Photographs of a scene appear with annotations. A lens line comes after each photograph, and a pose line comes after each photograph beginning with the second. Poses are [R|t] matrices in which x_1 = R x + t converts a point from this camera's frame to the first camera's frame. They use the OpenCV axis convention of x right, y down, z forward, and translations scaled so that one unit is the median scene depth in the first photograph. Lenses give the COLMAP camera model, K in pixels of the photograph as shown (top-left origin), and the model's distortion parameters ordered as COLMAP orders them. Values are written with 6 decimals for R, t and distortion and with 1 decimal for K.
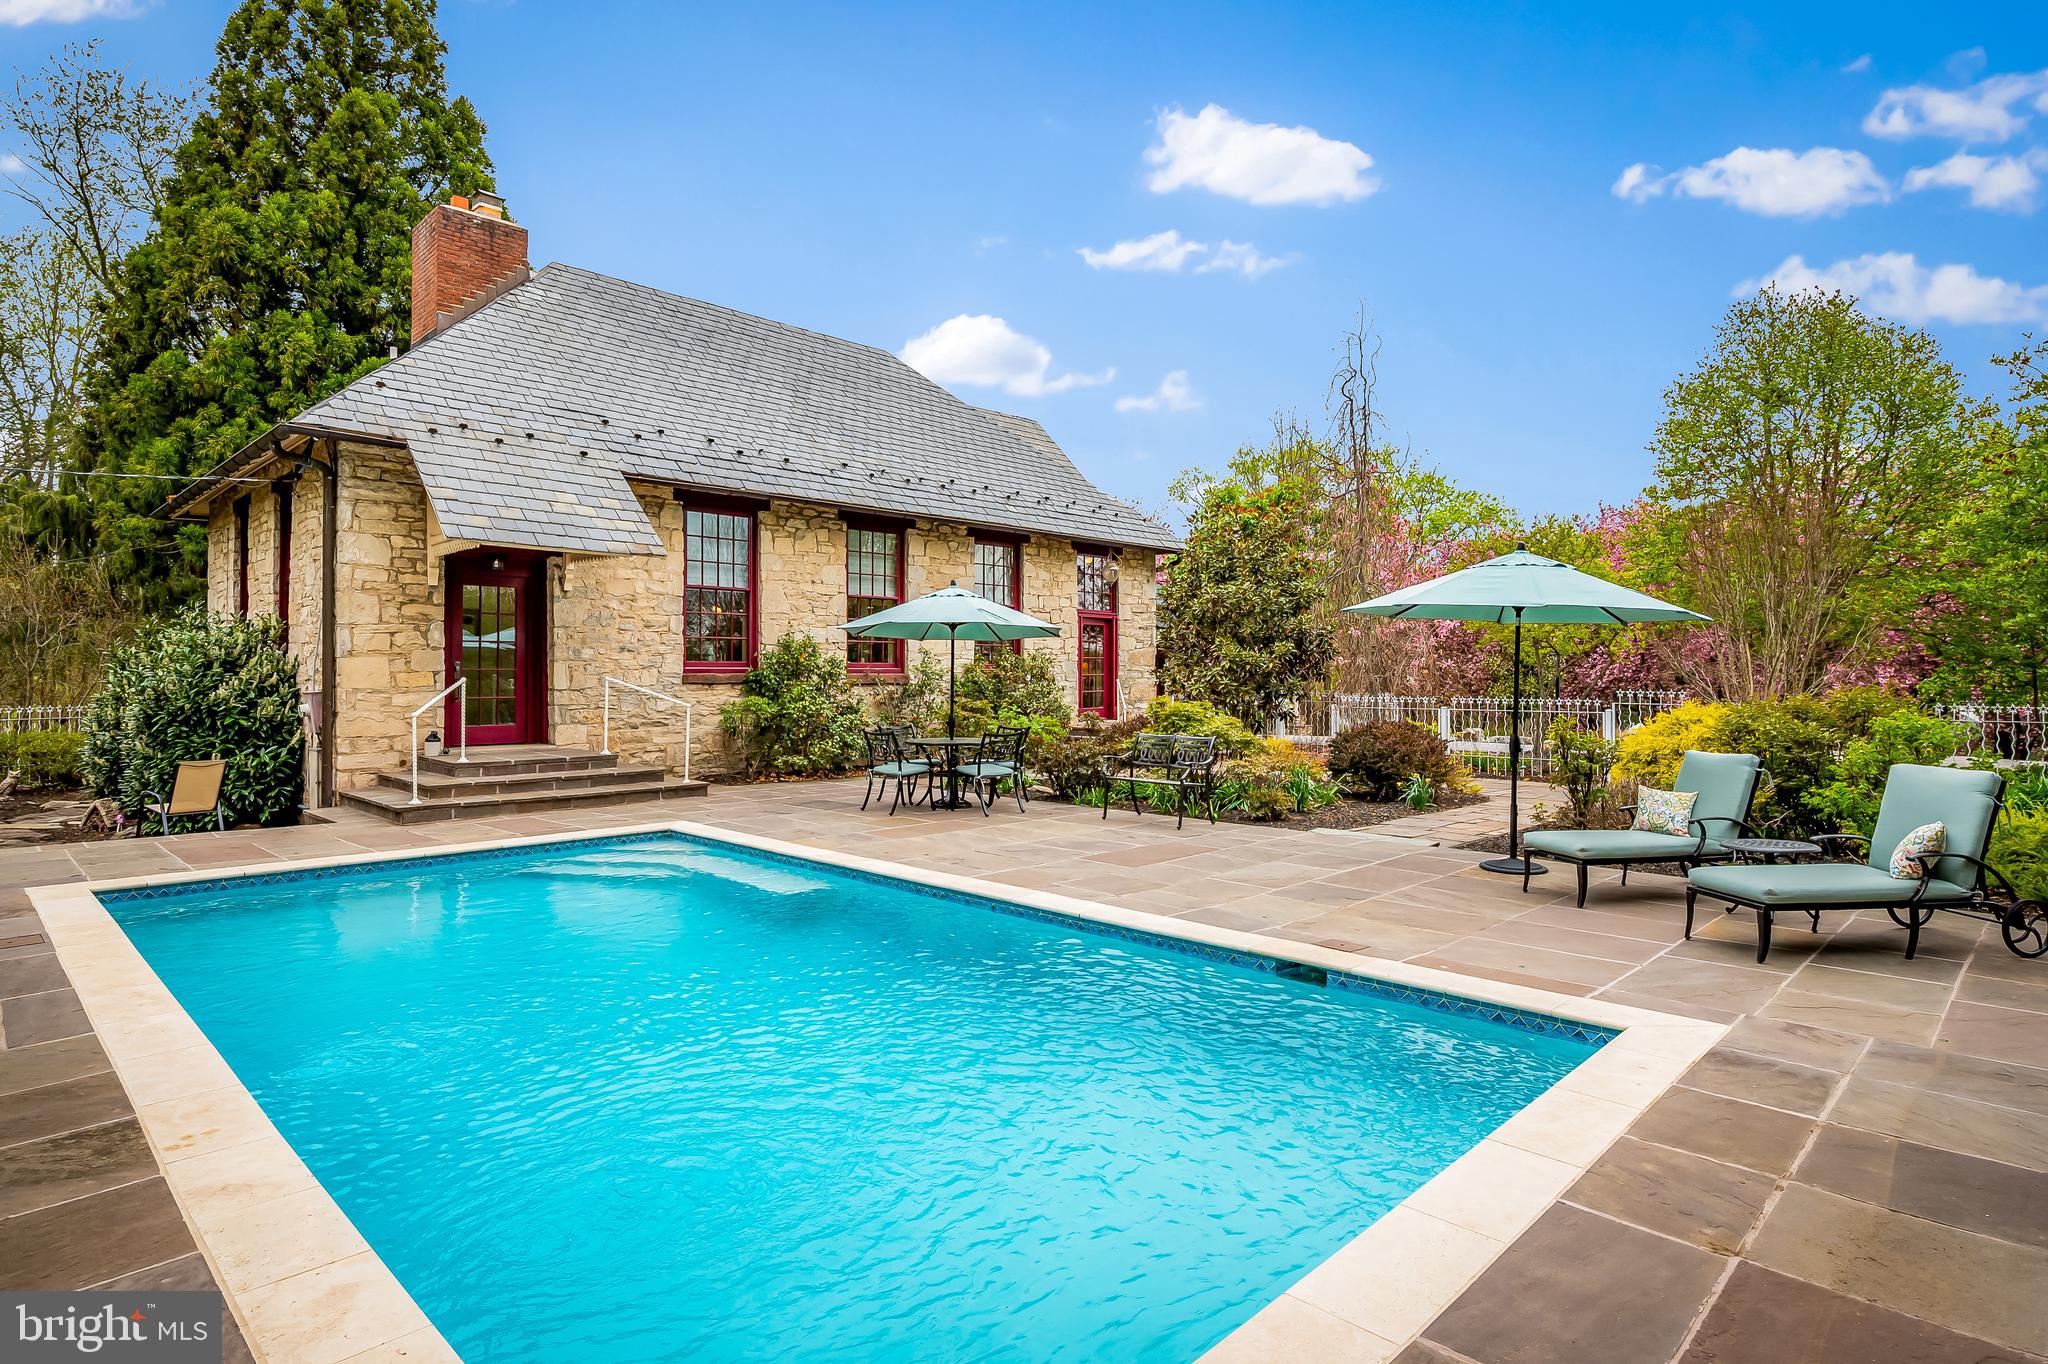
lens RADIAL K [[1113.5, 0, 1032.4], [0, 1113.5, 675.0], [0, 0, 1]] dist [-0.005007, -0.001257]
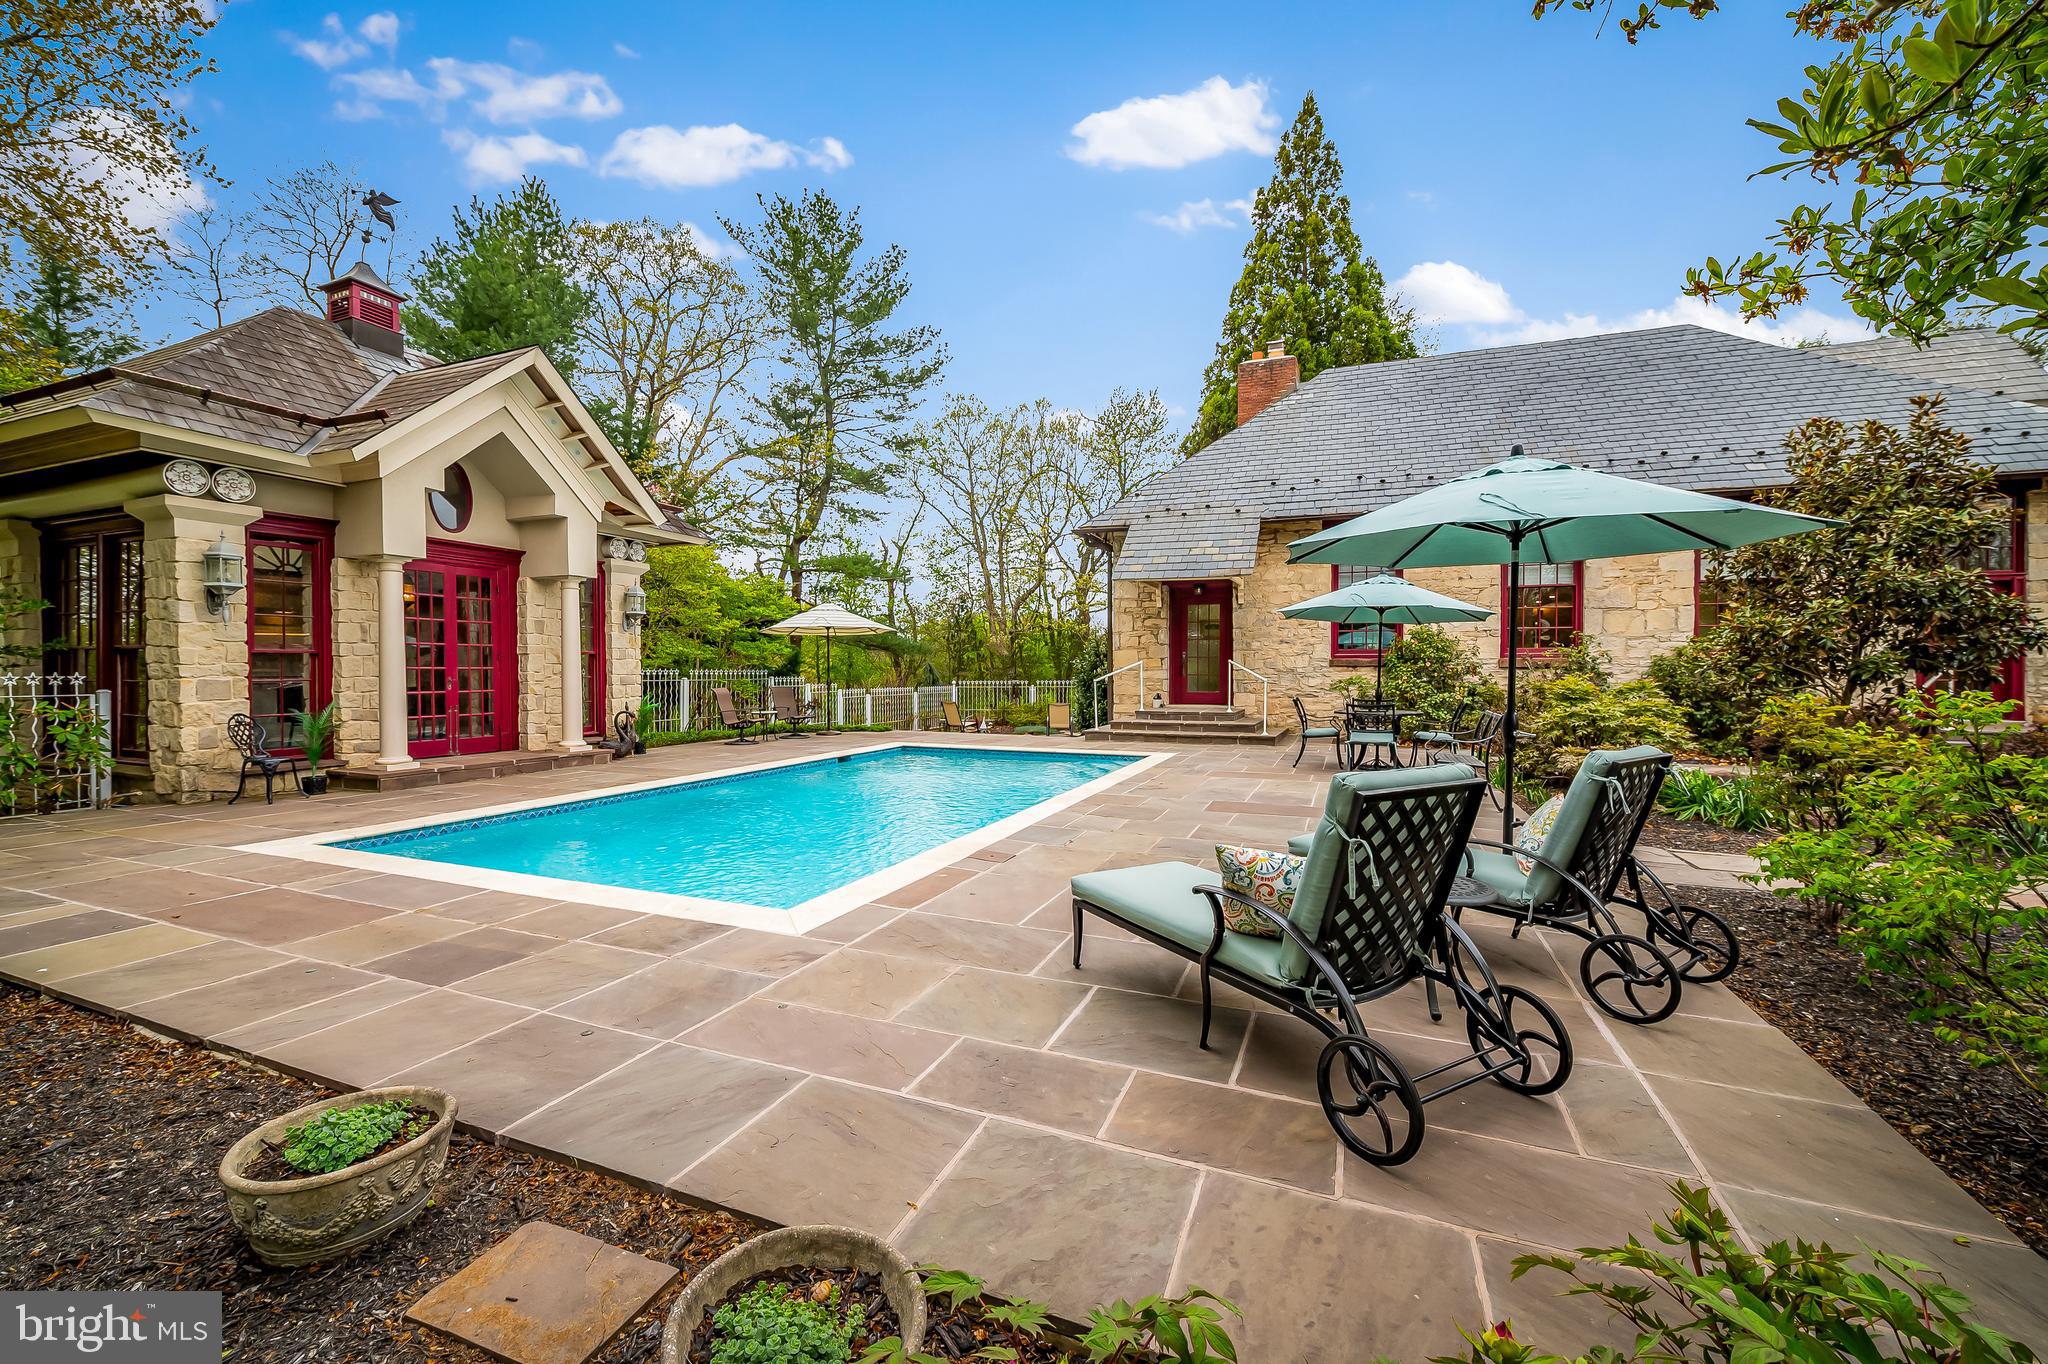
lens RADIAL K [[832.8, 0, 1022.8], [0, 832.8, 678.4], [0, 0, 1]] dist [-0.002071, -0.000152]
pose [[0.361386, 0.008607, -0.932377, 0.570456], [-0.003474, 0.999963, 0.007885, 0.018698], [0.932410, 0.000390, 0.361402, 0.346739]]
